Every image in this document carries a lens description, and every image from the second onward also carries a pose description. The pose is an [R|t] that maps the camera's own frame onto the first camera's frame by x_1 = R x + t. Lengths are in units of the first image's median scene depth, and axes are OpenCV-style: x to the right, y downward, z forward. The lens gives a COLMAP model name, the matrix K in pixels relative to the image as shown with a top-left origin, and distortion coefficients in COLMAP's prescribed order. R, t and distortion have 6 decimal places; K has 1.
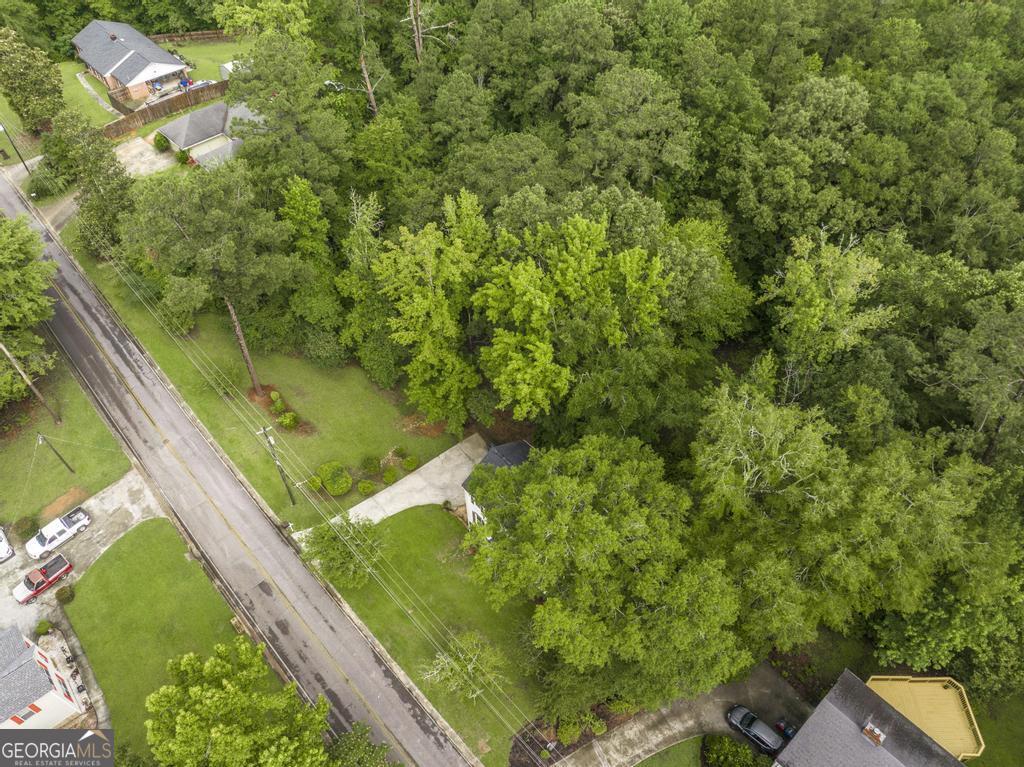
lens RADIAL K [[723.2, 0, 509.1], [0, 723.2, 382.2], [0, 0, 1]] dist [-0.047092, 0.010420]
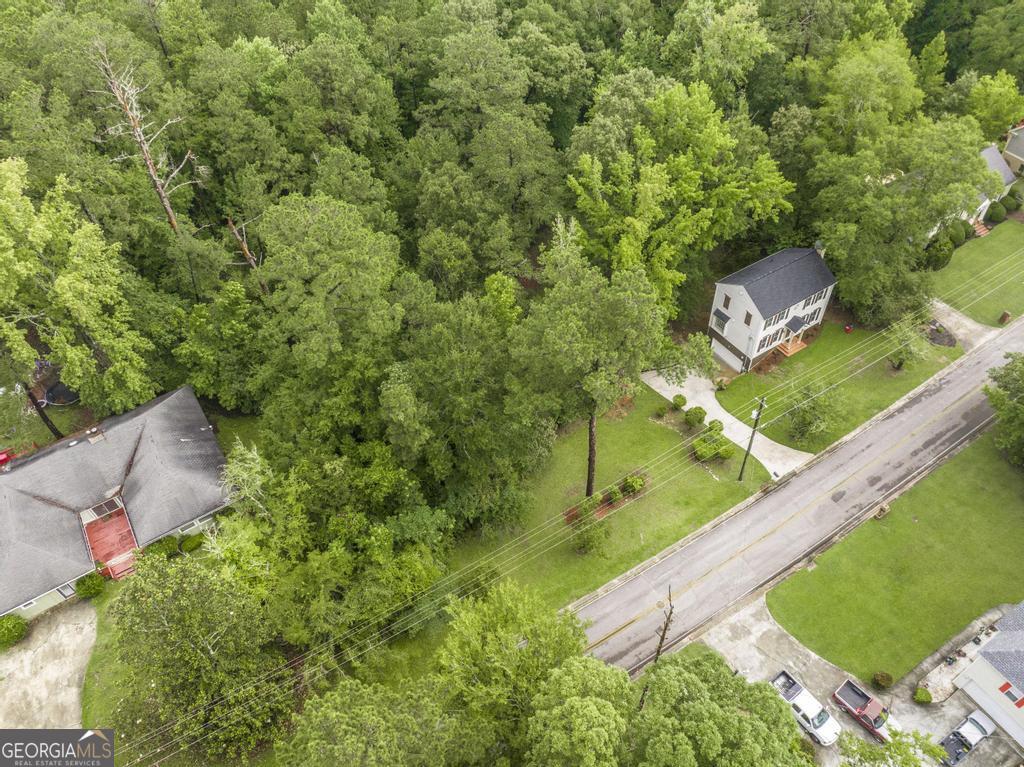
lens RADIAL K [[723.2, 0, 509.1], [0, 723.2, 382.2], [0, 0, 1]] dist [-0.047092, 0.010420]
pose [[0.183452, -0.713825, 0.675870, -0.821882], [0.753678, 0.543545, 0.369497, -0.449247], [-0.631122, 0.441603, 0.637708, 0.451247]]
